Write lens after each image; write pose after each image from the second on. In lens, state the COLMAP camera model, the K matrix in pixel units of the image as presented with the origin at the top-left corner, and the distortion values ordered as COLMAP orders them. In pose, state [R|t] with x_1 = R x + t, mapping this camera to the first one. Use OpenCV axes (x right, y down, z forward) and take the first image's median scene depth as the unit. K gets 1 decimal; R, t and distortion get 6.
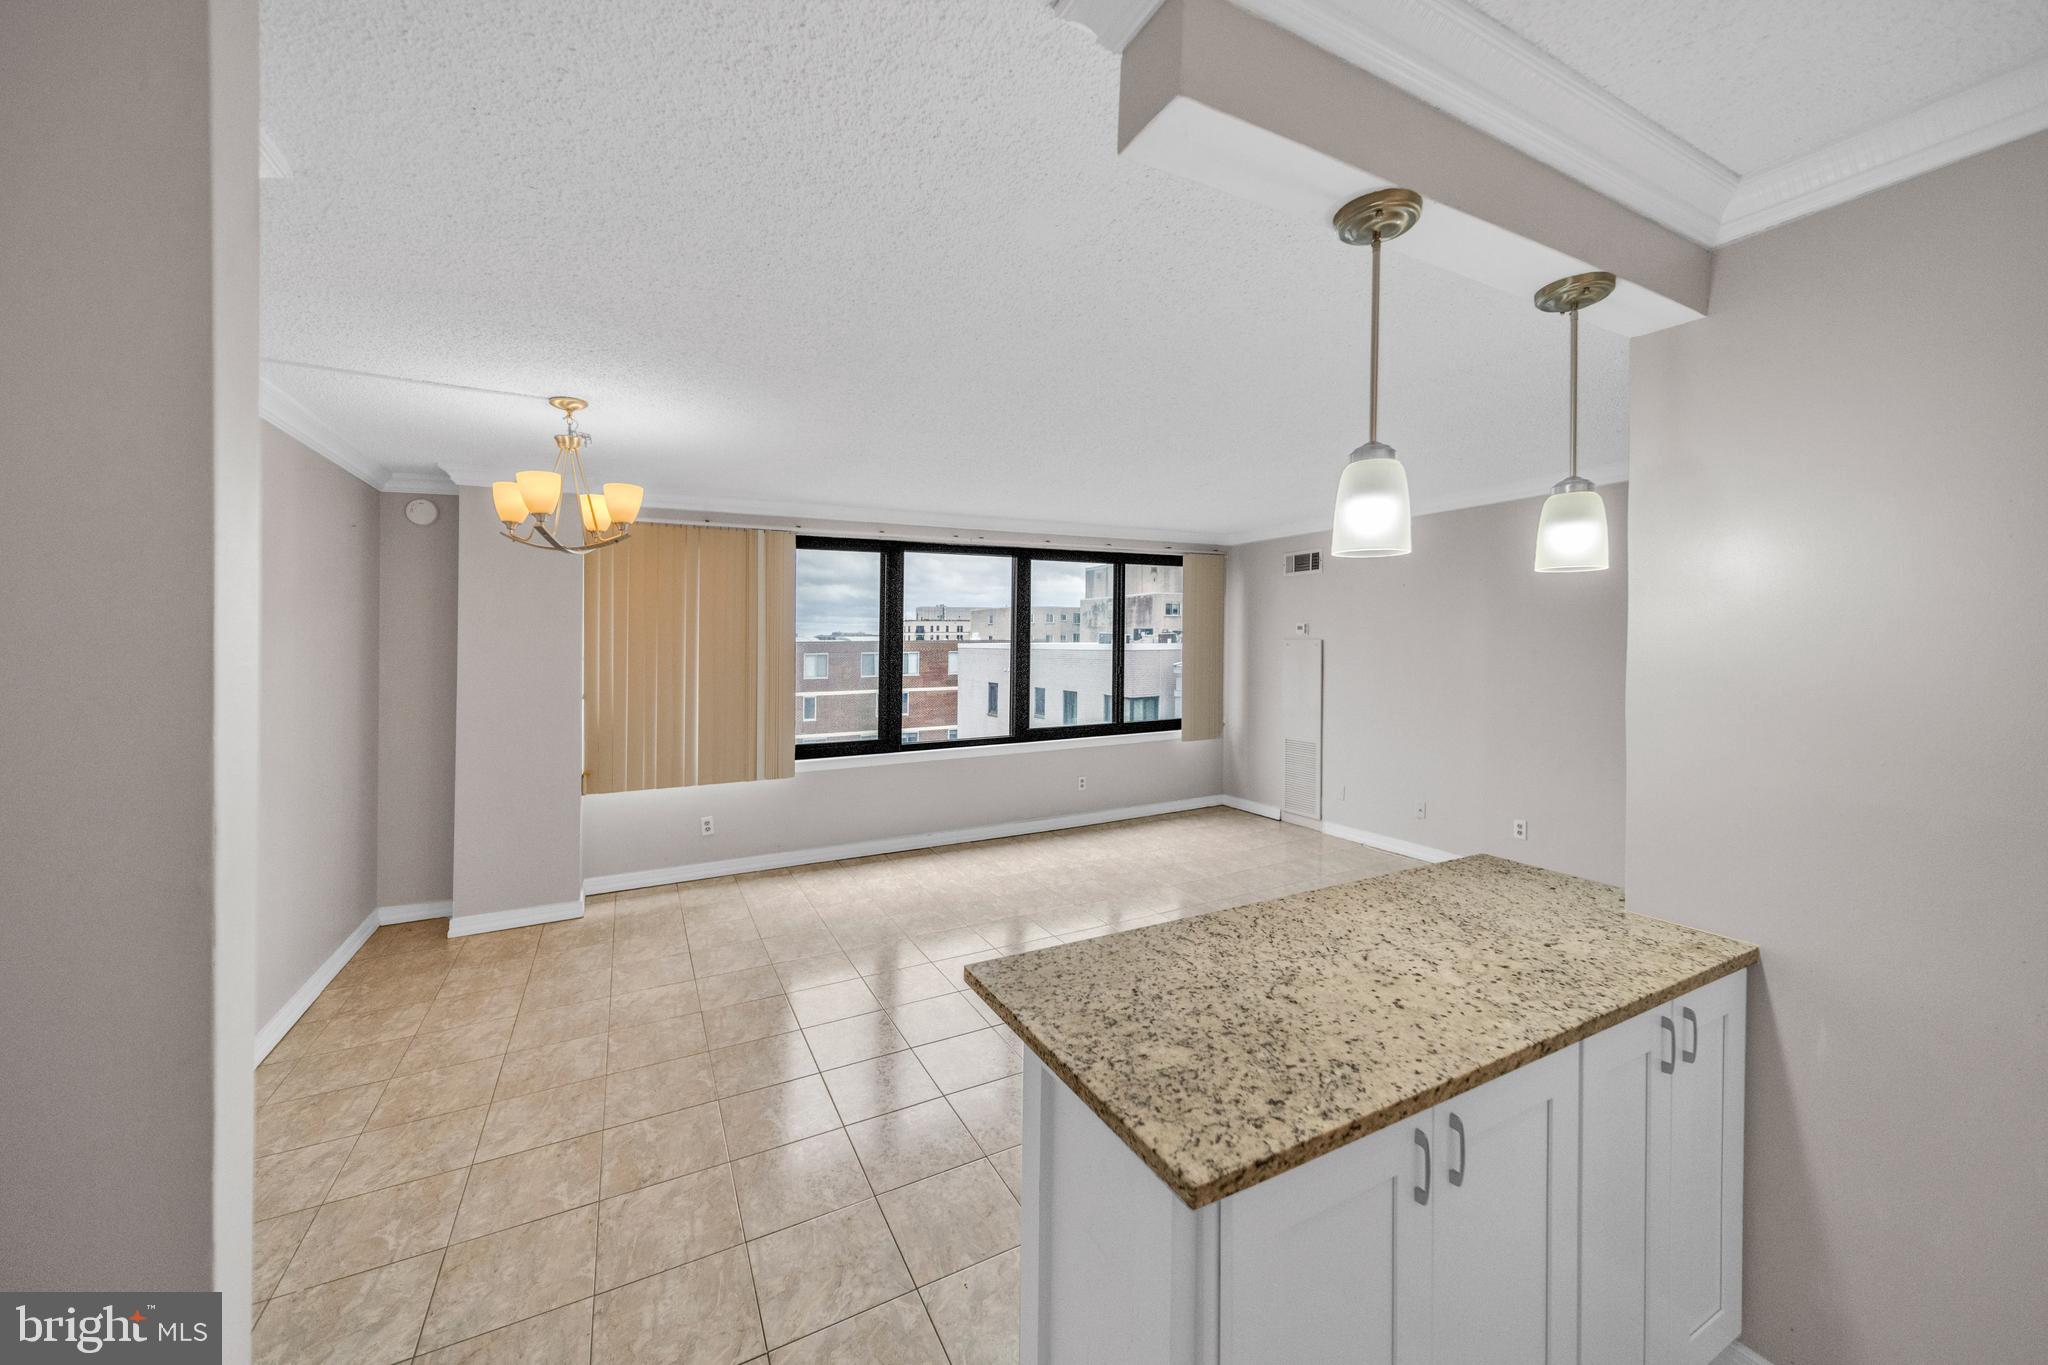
lens RADIAL K [[773.2, 0, 1057.8], [0, 773.2, 664.1], [0, 0, 1]] dist [-0.002984, 0.000073]
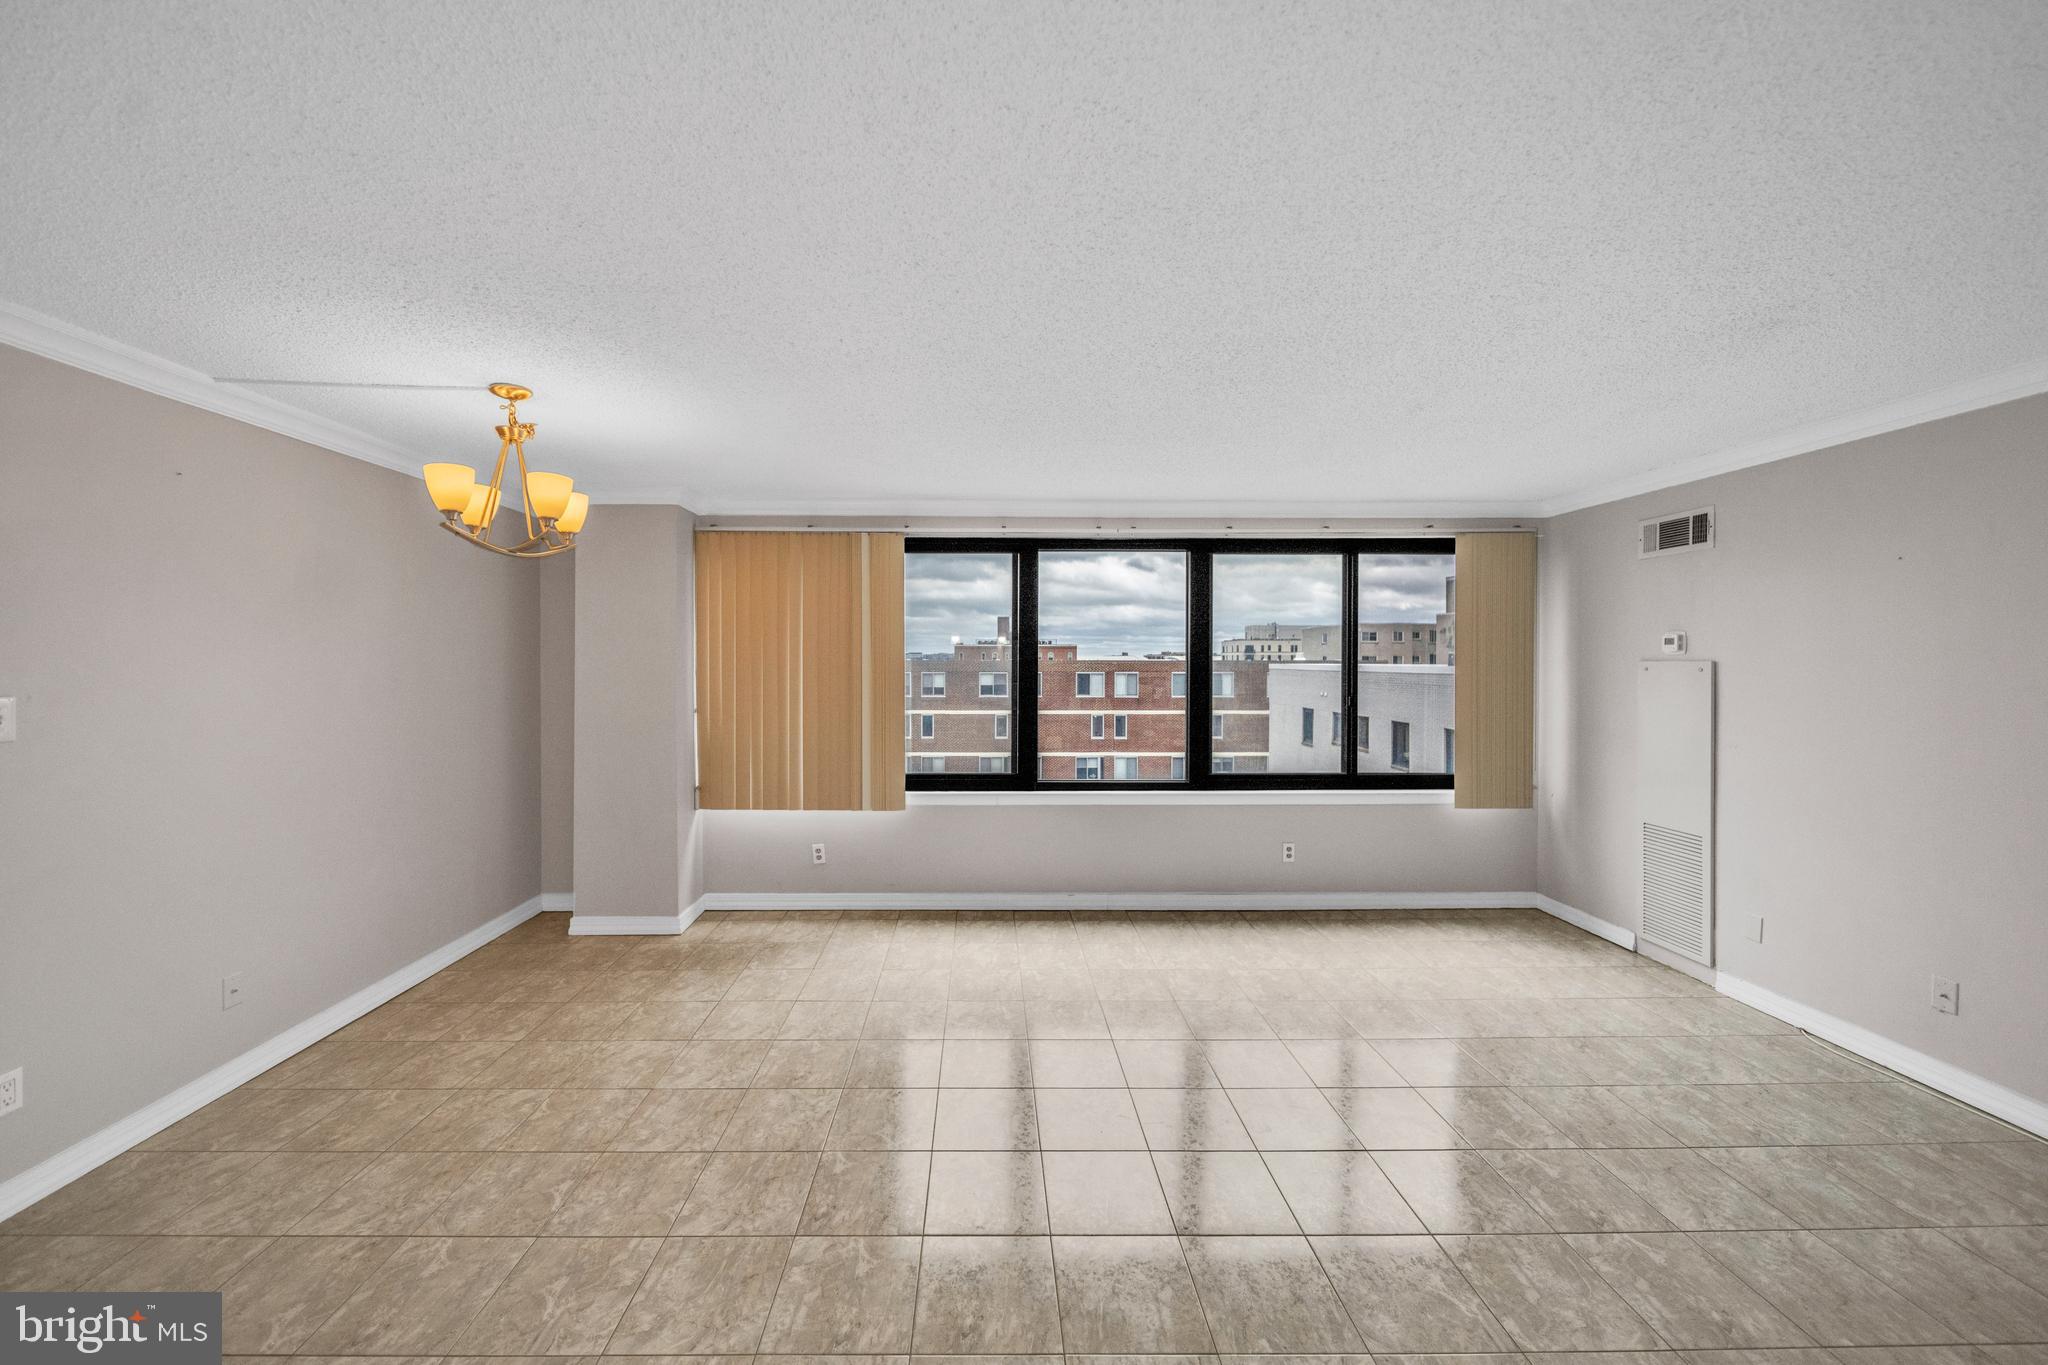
lens RADIAL K [[773.2, 0, 999.2], [0, 773.2, 660.0], [0, 0, 1]] dist [-0.002984, 0.000073]
pose [[0.877762, 0.008882, -0.479014, 0.159442], [-0.023561, 0.999419, -0.024643, -0.005362], [0.478517, 0.032916, 0.877461, 0.244083]]
